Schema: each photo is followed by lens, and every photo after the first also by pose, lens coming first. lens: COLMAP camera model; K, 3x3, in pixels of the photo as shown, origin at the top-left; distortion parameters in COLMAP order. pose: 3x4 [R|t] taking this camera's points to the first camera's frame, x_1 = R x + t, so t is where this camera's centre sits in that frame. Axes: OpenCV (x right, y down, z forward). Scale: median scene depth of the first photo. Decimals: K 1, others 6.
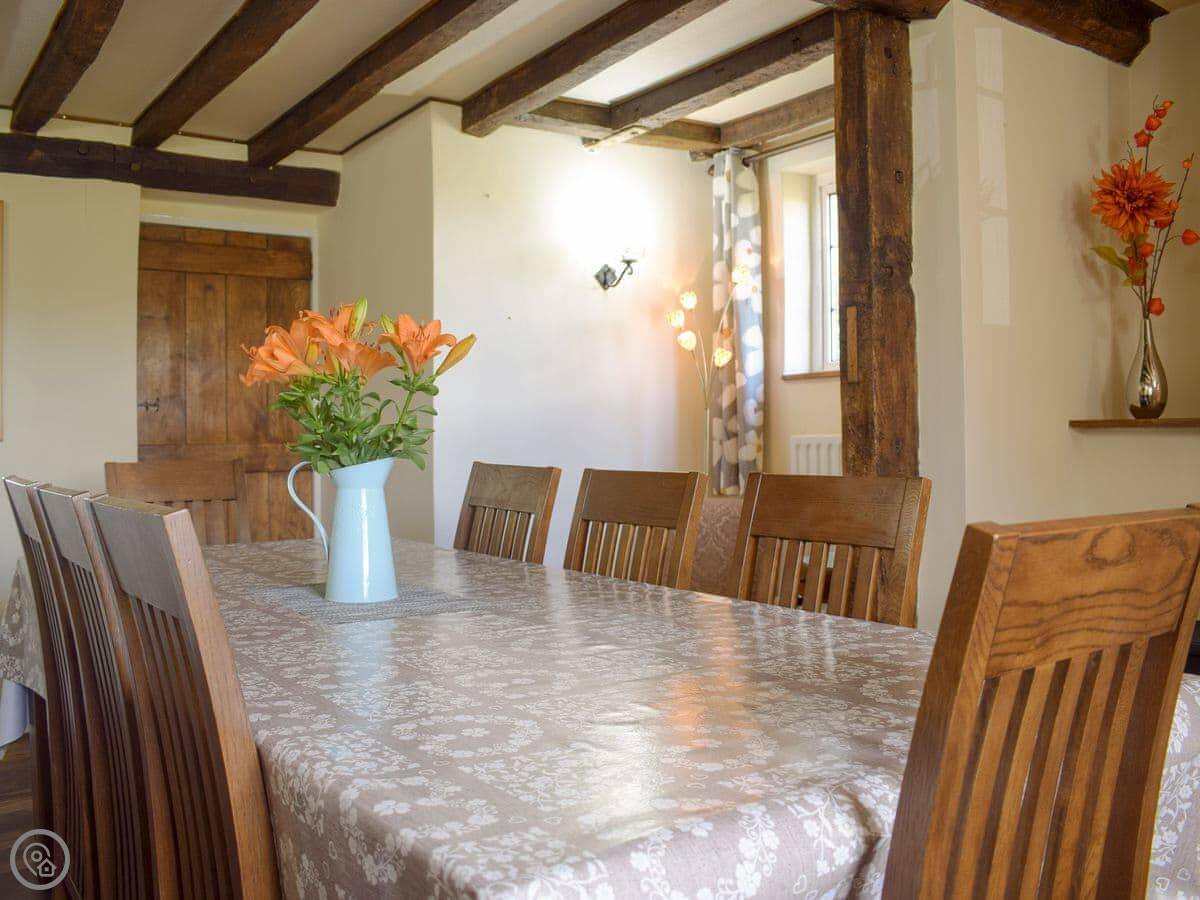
lens RADIAL K [[1101.1, 0, 605.0], [0, 1101.1, 440.9], [0, 0, 1]] dist [-0.073840, 0.011010]
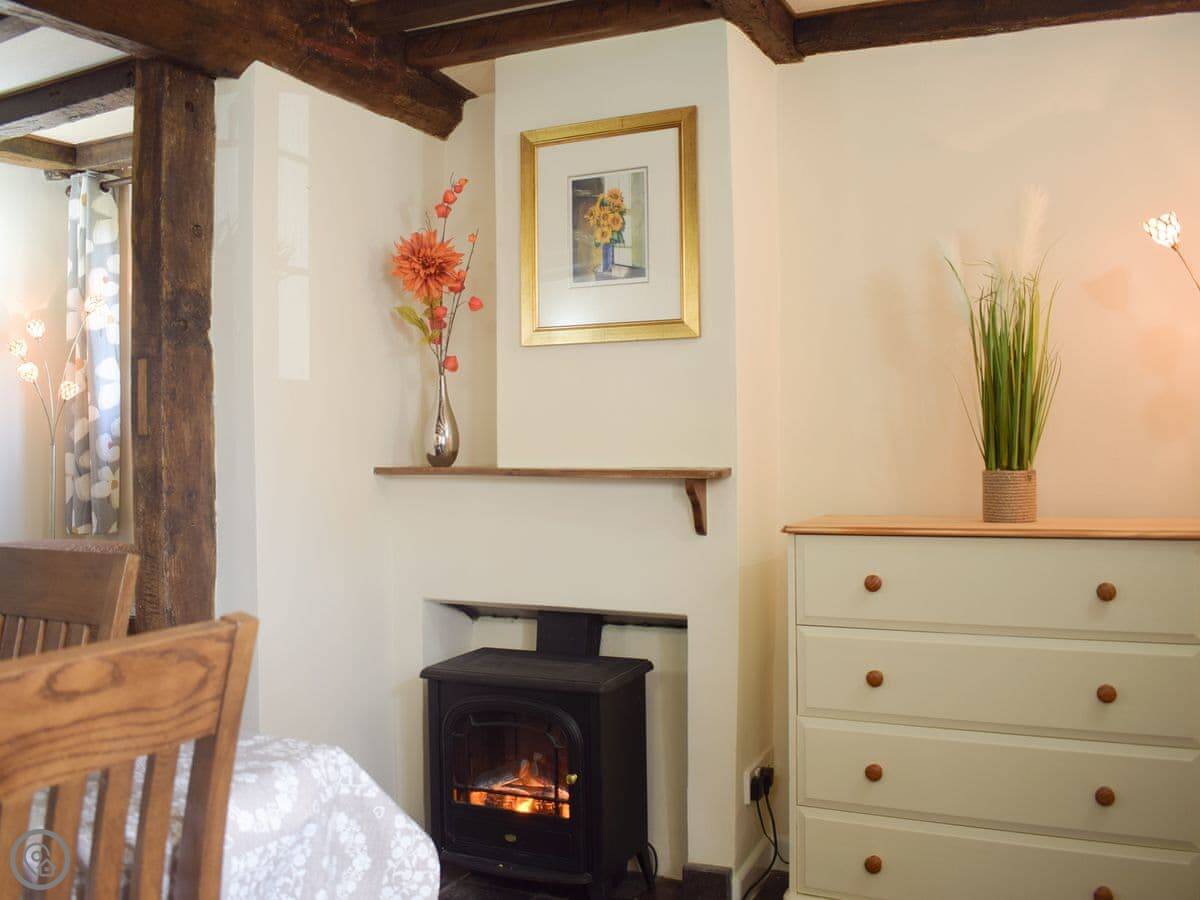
lens RADIAL K [[1080.6, 0, 599.7], [0, 1080.6, 432.3], [0, 0, 1]] dist [-0.071619, 0.002078]
pose [[0.880699, 0.003555, 0.473663, 0.124016], [0.005500, 0.999828, -0.017730, -0.034504], [-0.473645, 0.018220, 0.880527, -0.039508]]
